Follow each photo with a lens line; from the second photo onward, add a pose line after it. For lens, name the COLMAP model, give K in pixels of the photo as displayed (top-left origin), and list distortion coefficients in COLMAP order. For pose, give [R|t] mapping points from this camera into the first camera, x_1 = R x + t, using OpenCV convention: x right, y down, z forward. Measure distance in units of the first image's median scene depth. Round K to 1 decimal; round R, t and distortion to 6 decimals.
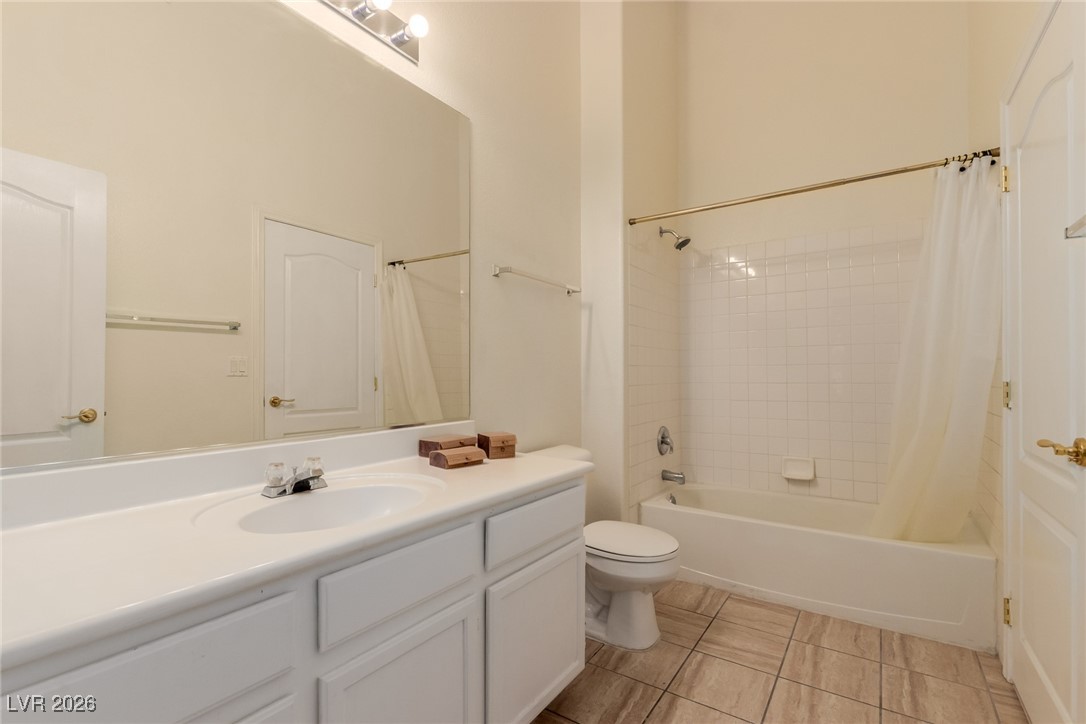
lens RADIAL K [[502.7, 0, 537.2], [0, 502.7, 387.5], [0, 0, 1]] dist [0.000788, -0.001663]
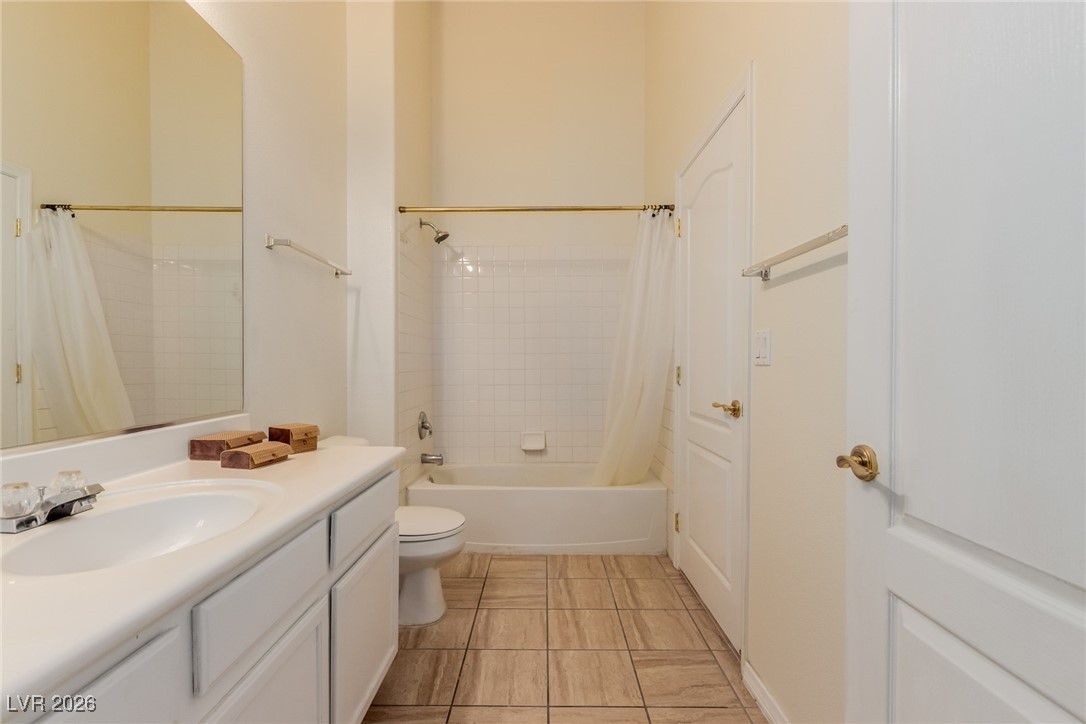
lens RADIAL K [[502.7, 0, 537.2], [0, 502.7, 387.5], [0, 0, 1]] dist [0.000788, -0.001663]
pose [[0.826709, -0.025352, 0.562058, -0.198836], [0.013453, 0.999589, 0.025298, 0.005878], [-0.562469, -0.013353, 0.826711, 0.012240]]
